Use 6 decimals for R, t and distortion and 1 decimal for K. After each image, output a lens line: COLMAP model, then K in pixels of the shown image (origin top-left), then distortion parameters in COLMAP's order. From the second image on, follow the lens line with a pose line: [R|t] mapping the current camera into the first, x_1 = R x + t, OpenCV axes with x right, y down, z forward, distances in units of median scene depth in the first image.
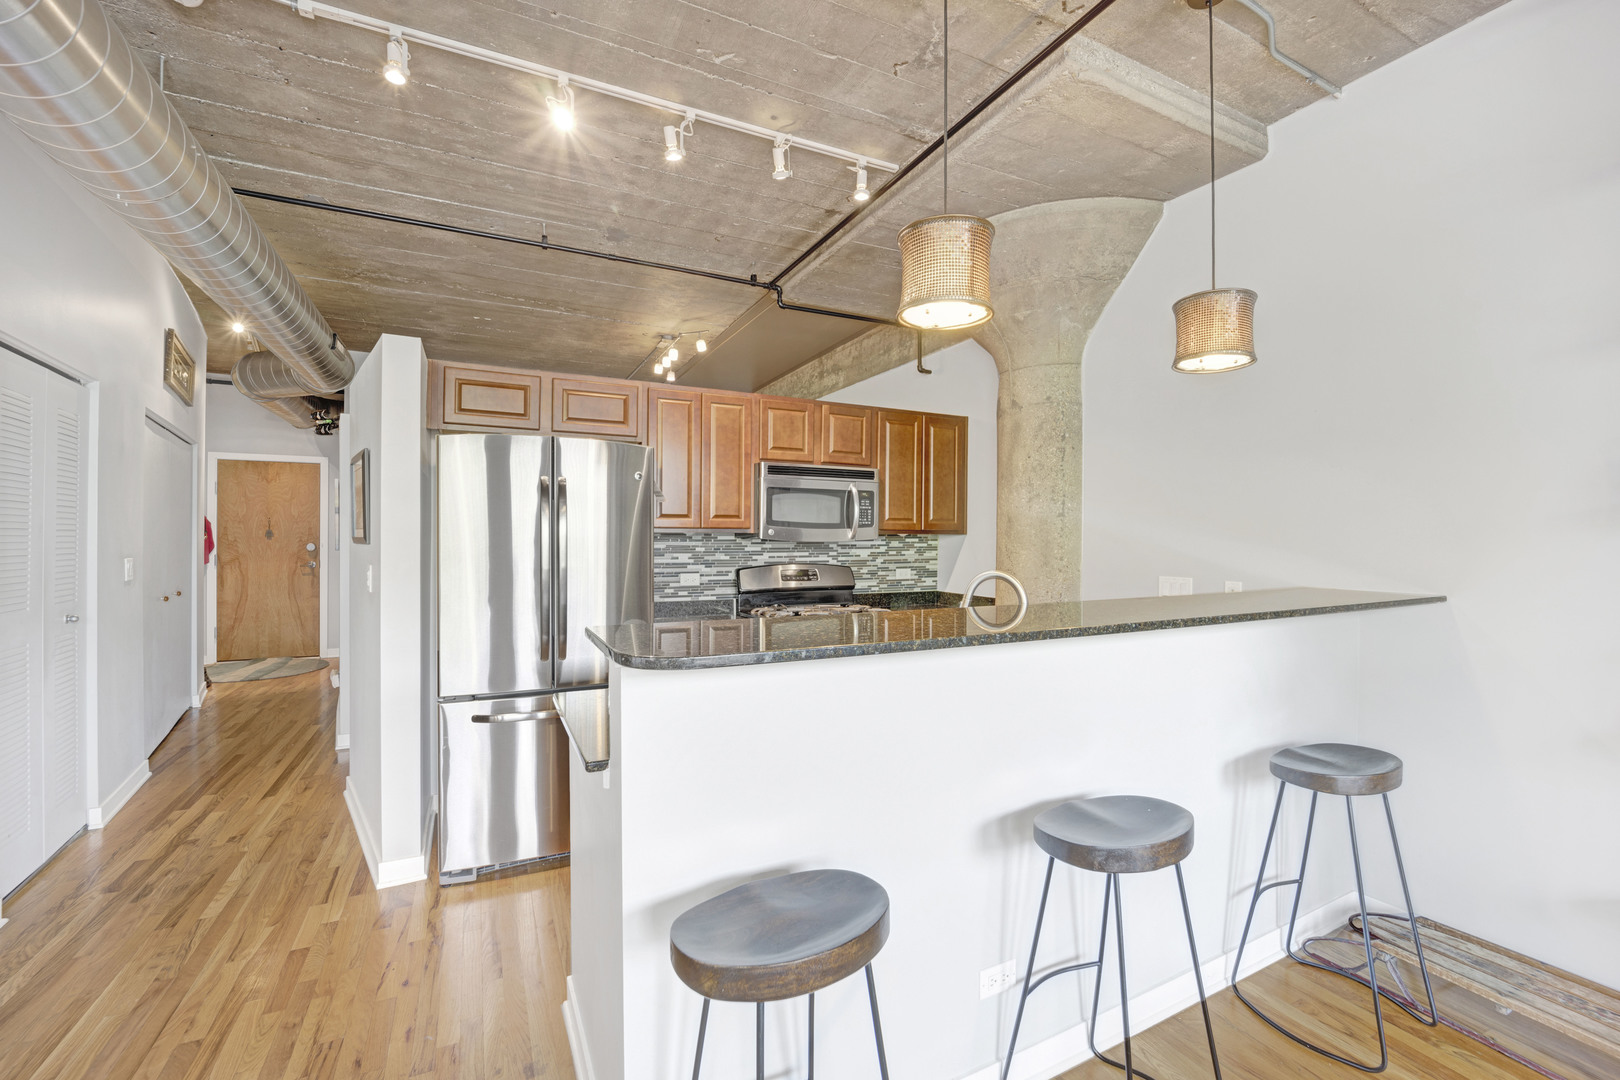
lens RADIAL K [[680.6, 0, 815.0], [0, 680.6, 531.3], [0, 0, 1]] dist [-0.022110, 0.000473]
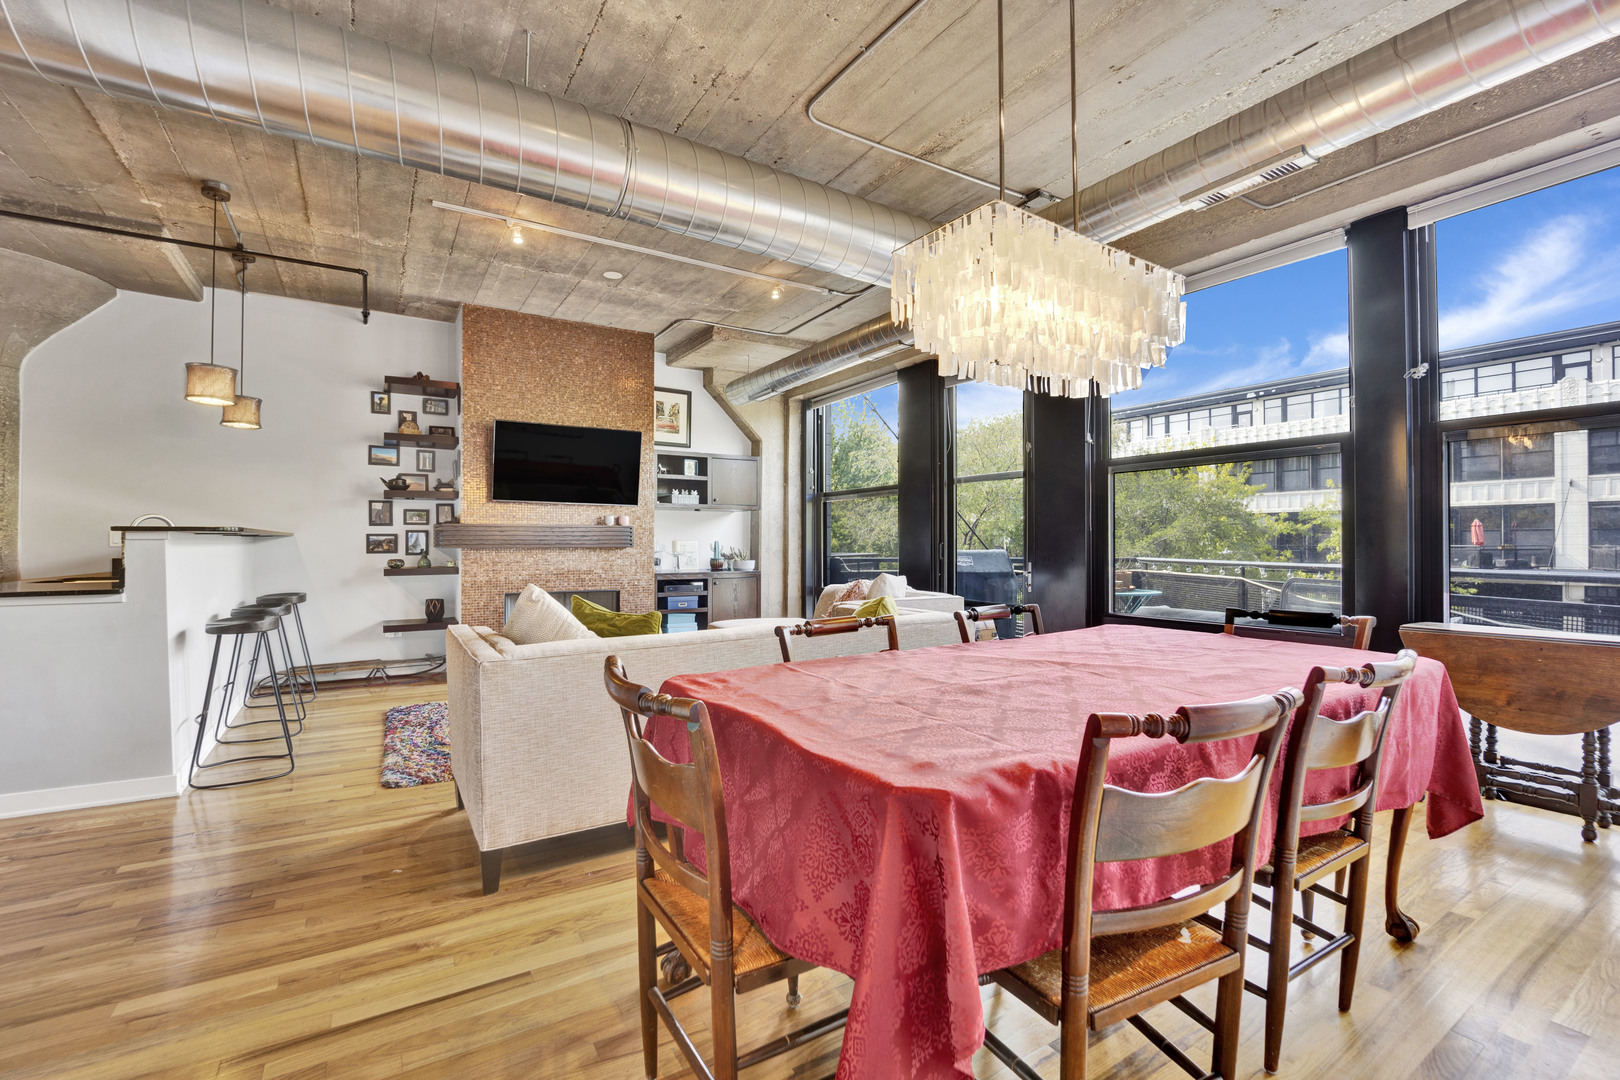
lens RADIAL K [[680.6, 0, 839.2], [0, 680.6, 543.9], [0, 0, 1]] dist [-0.022110, 0.000473]
pose [[-0.131864, -0.004803, 0.991256, -1.060367], [-0.007139, 0.999967, 0.003896, 0.069893], [-0.991242, -0.006563, -0.131894, -0.389321]]
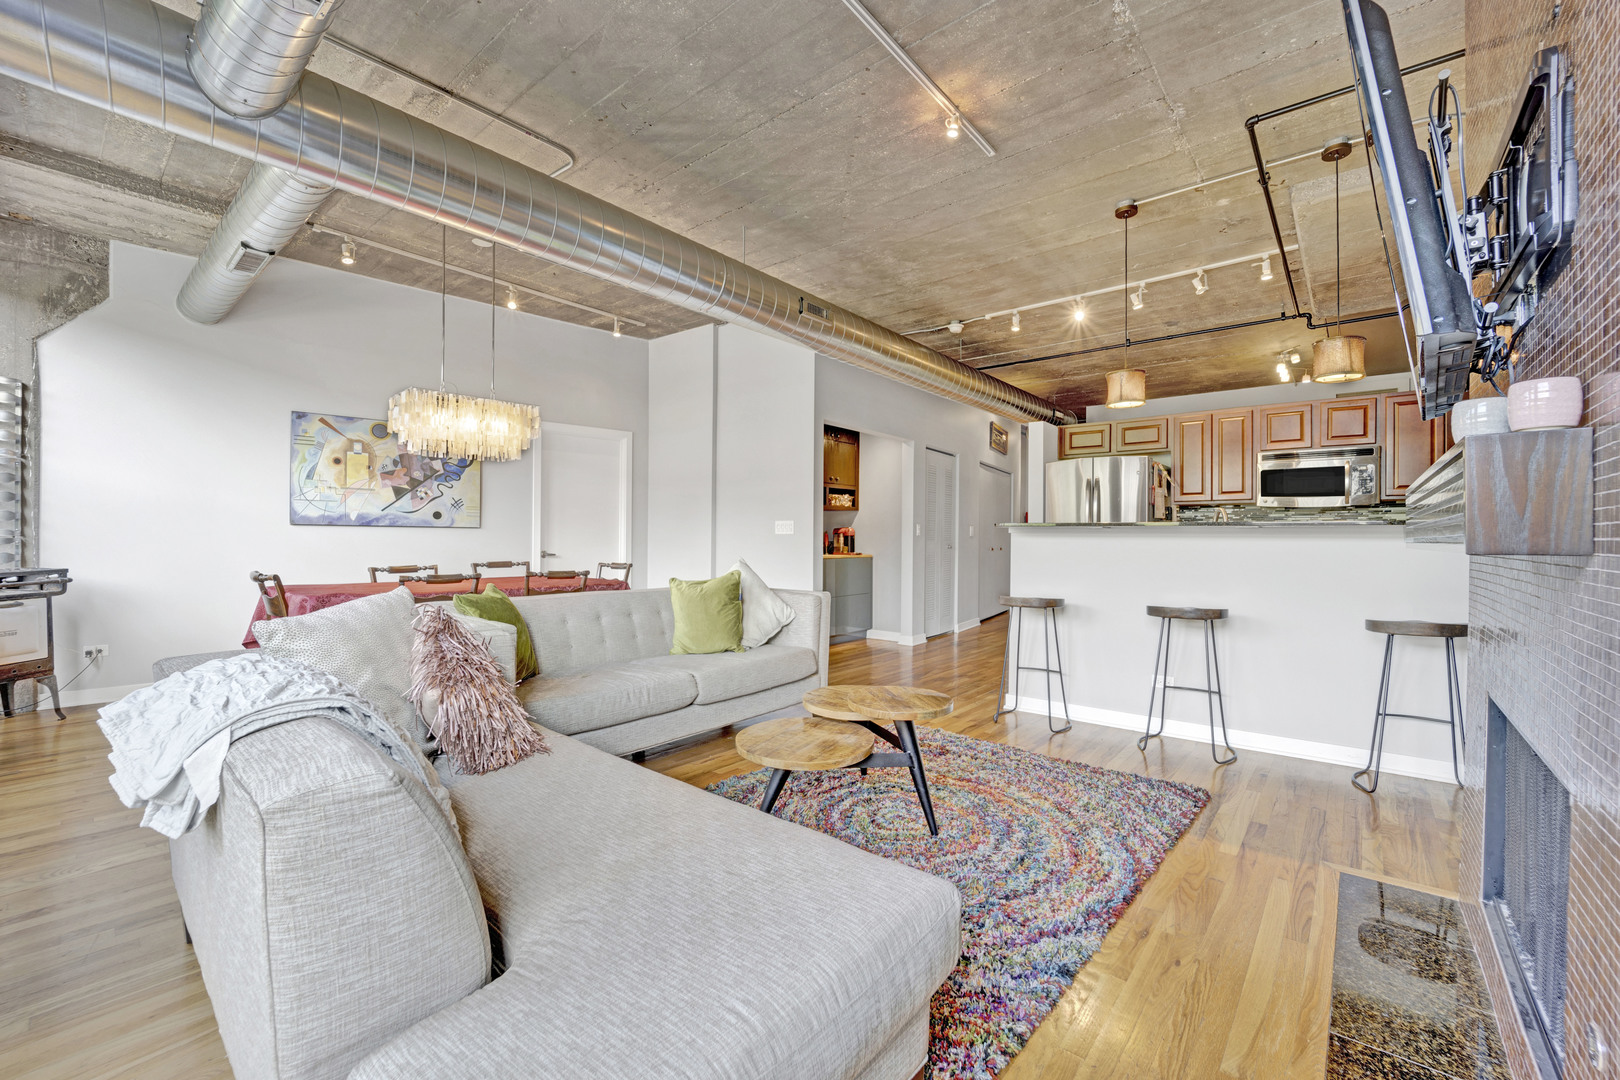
lens RADIAL K [[680.6, 0, 808.5], [0, 680.6, 552.0], [0, 0, 1]] dist [-0.022110, 0.000473]
pose [[0.422175, 0.012872, -0.906423, 0.865895], [0.008727, 0.999795, 0.018263, 0.079638], [0.906472, -0.015620, 0.421976, -0.515216]]
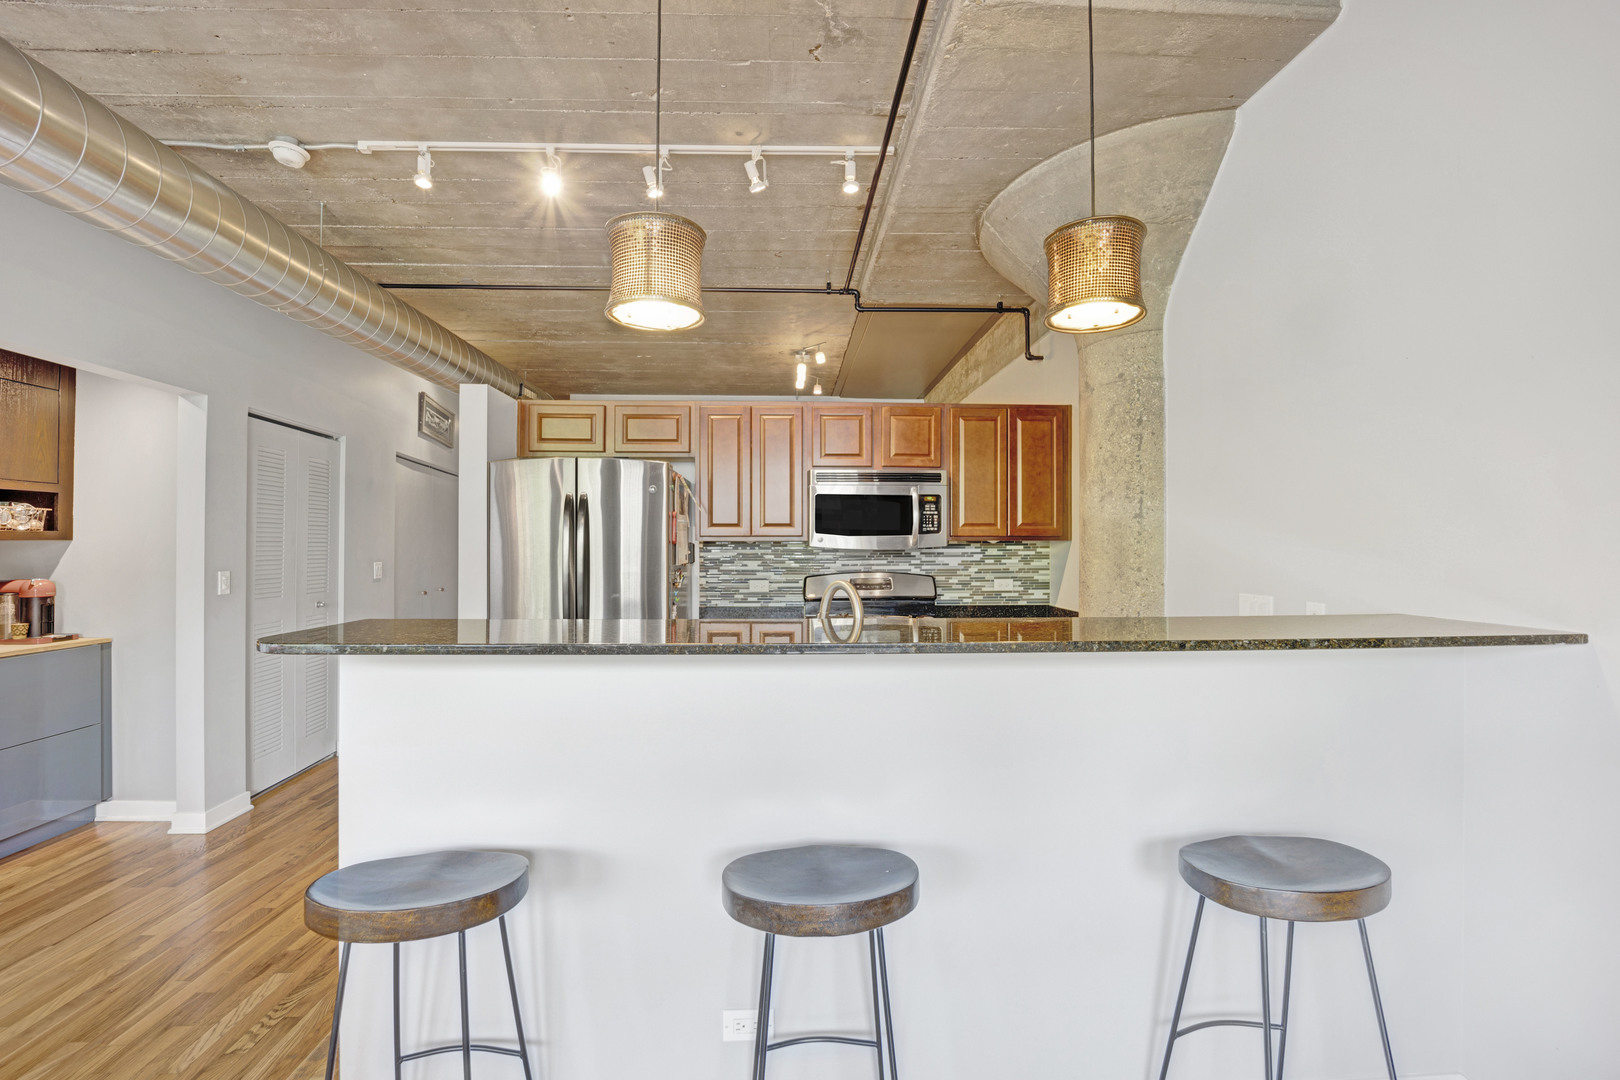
lens RADIAL K [[680.6, 0, 797.4], [0, 680.6, 531.7], [0, 0, 1]] dist [-0.022110, 0.000473]
pose [[0.910567, -0.012946, -0.413158, 0.325649], [0.008127, 0.999877, -0.013420, 0.002734], [0.413281, 0.008862, 0.910560, 0.083832]]
